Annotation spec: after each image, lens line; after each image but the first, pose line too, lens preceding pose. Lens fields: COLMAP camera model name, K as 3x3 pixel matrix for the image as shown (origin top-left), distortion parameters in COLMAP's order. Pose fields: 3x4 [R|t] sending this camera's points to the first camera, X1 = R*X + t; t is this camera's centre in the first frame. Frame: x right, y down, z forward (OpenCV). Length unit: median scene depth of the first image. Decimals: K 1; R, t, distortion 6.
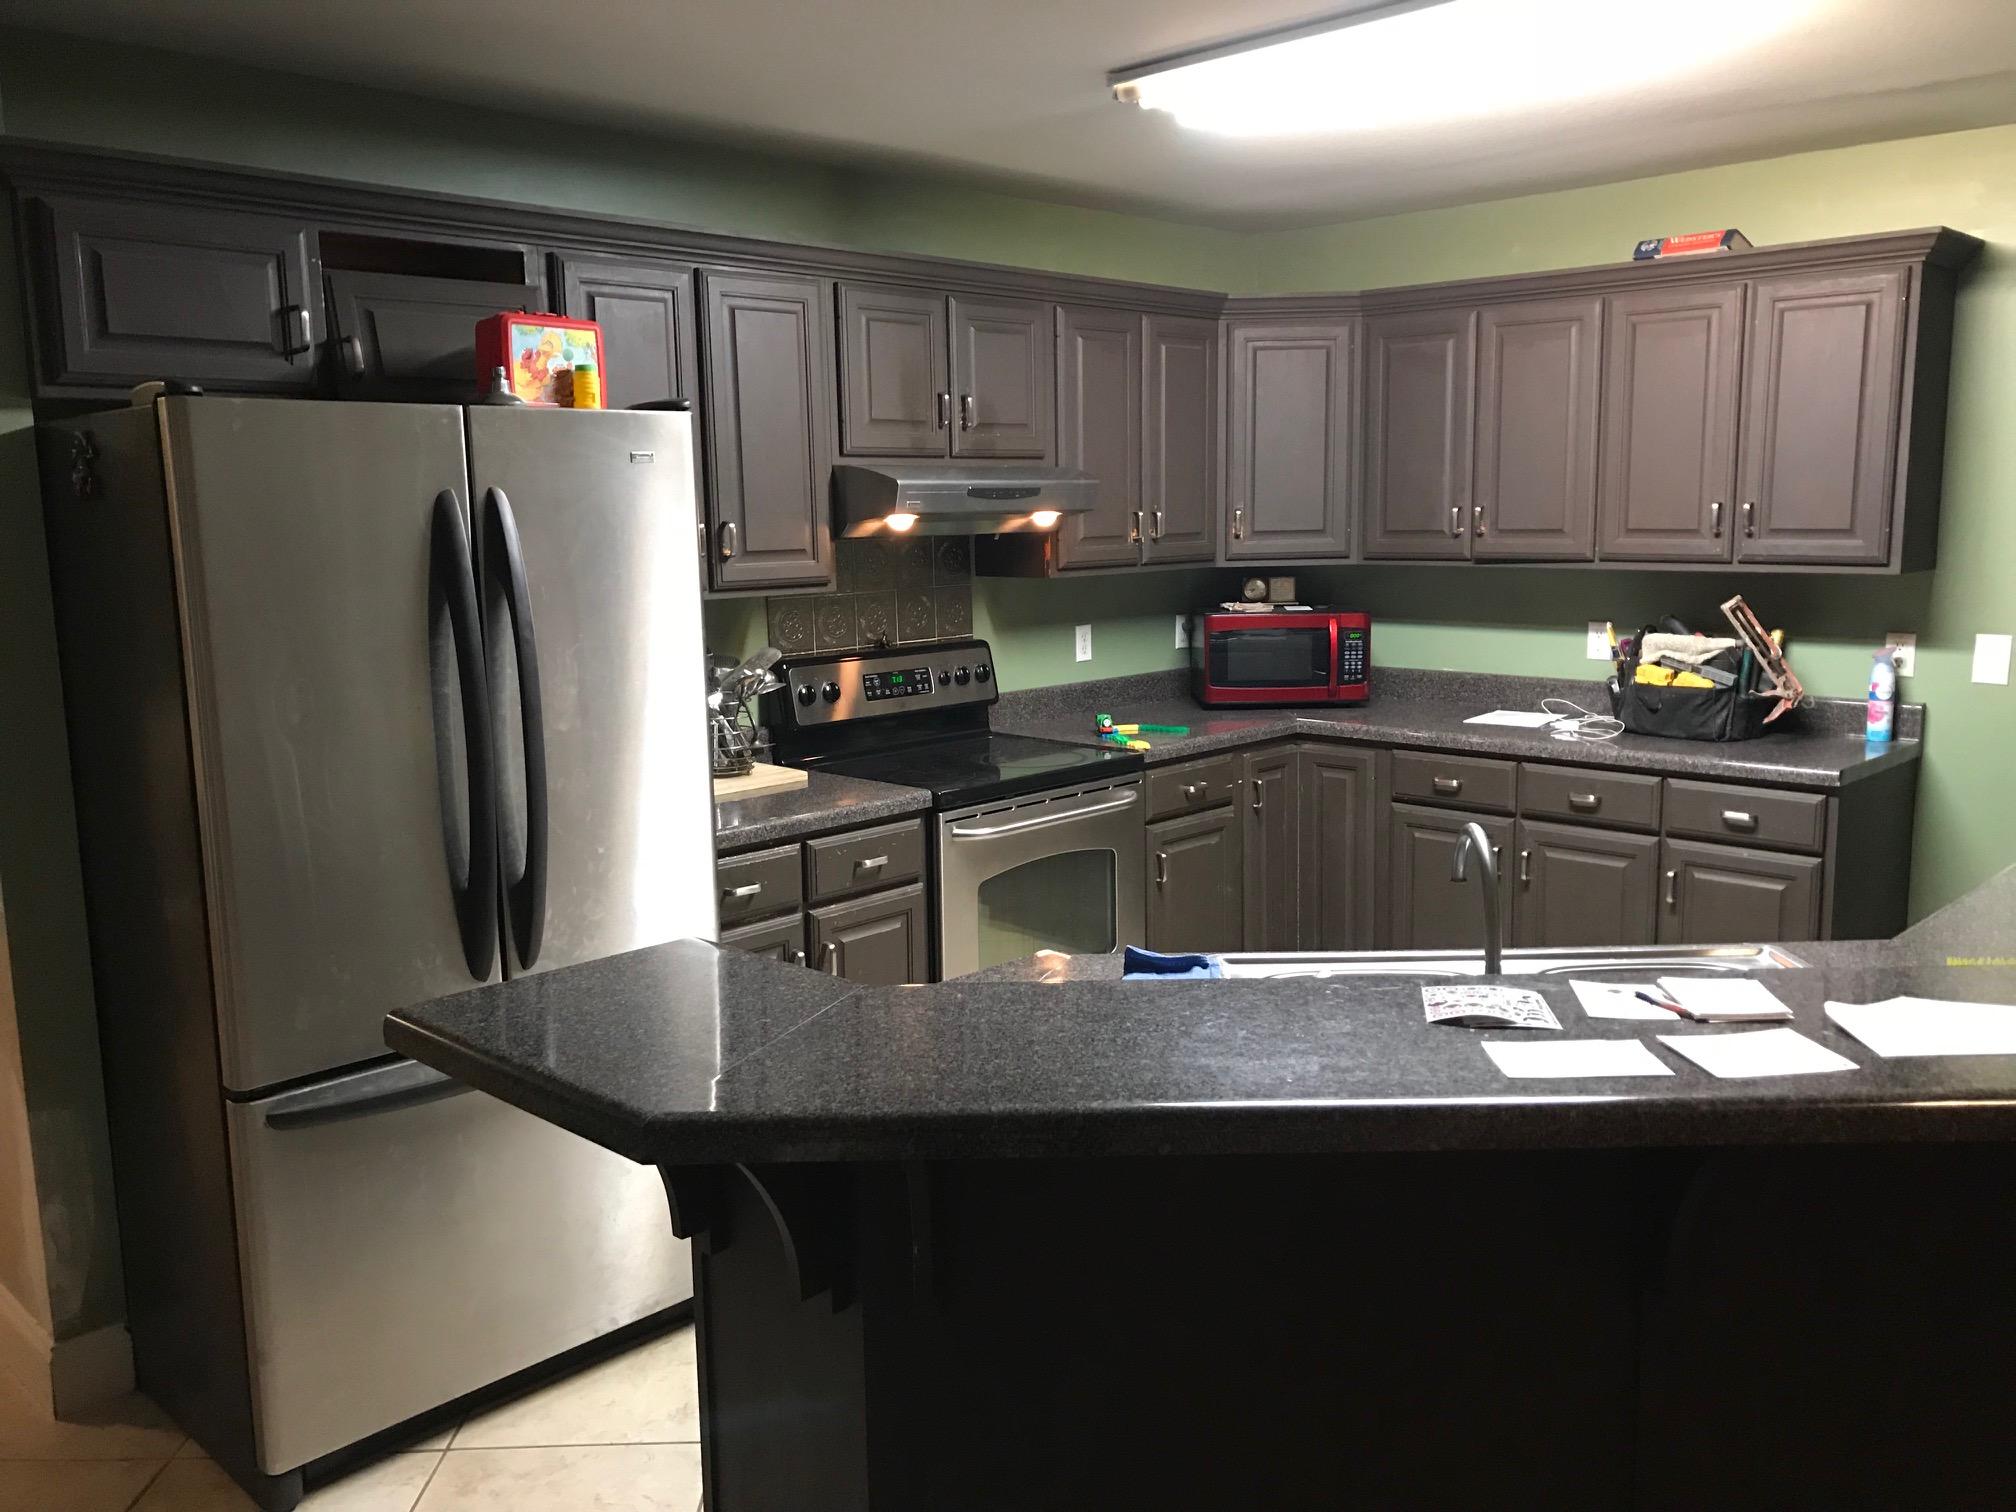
lens RADIAL K [[1642.2, 0, 1008.0], [0, 1642.2, 756.0], [0, 0, 1]] dist [0.073683, -0.081061]
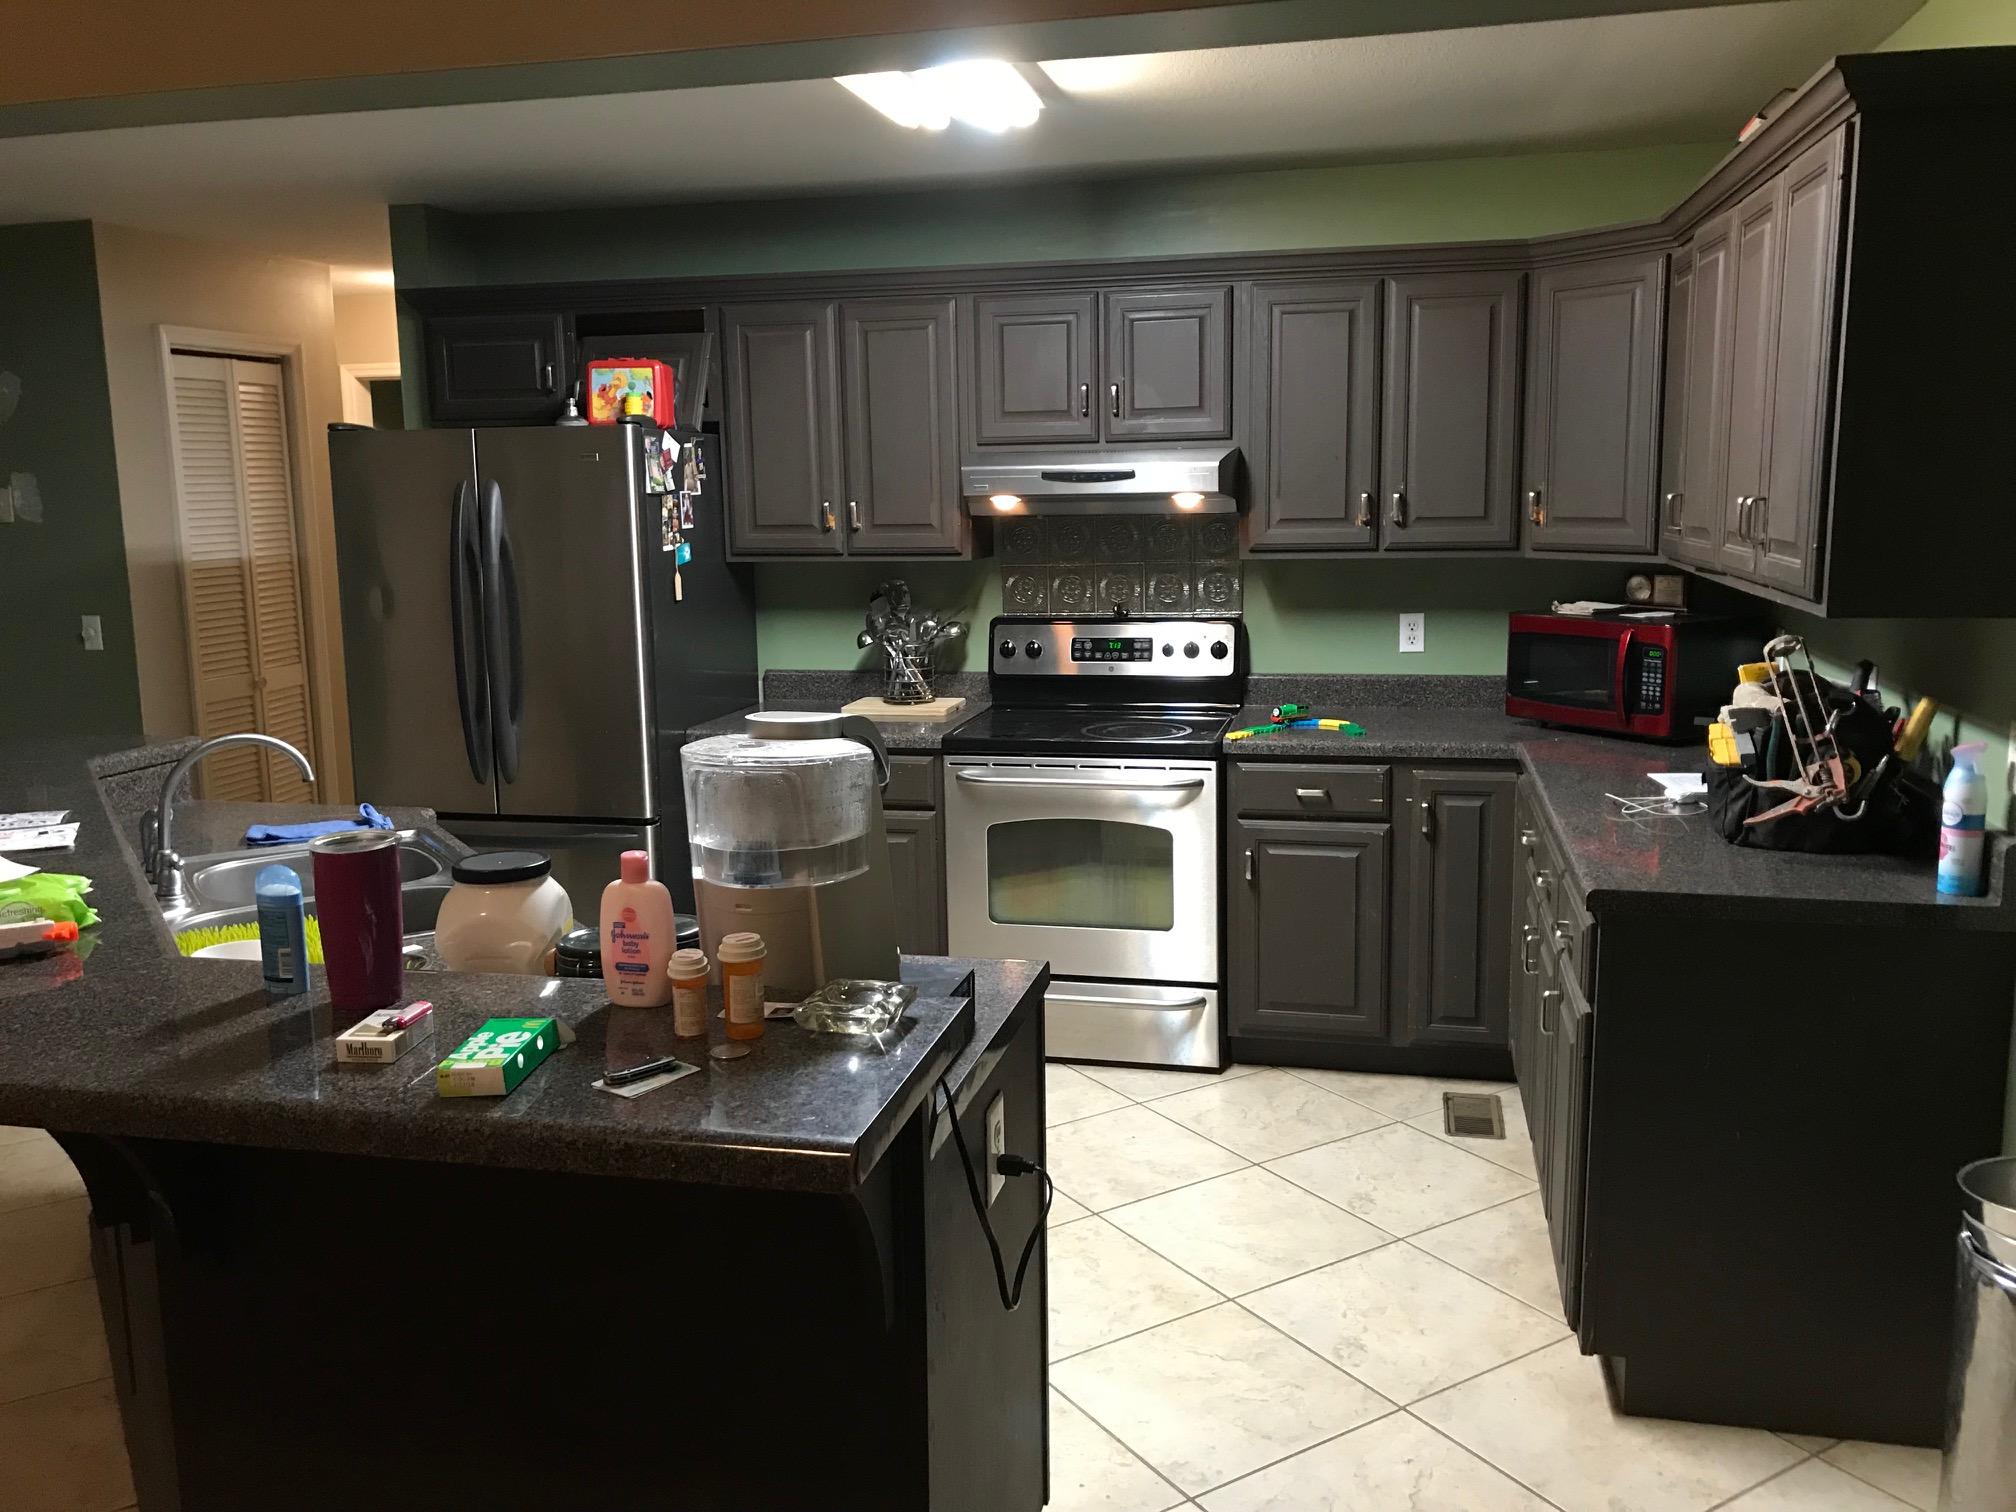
lens RADIAL K [[1642.2, 0, 1008.0], [0, 1642.2, 756.0], [0, 0, 1]] dist [0.073683, -0.081061]
pose [[0.511273, 0.150041, -0.846220, 0.842785], [-0.125572, 0.987117, 0.099154, -0.074409], [0.850195, 0.055567, 0.523527, 0.376911]]
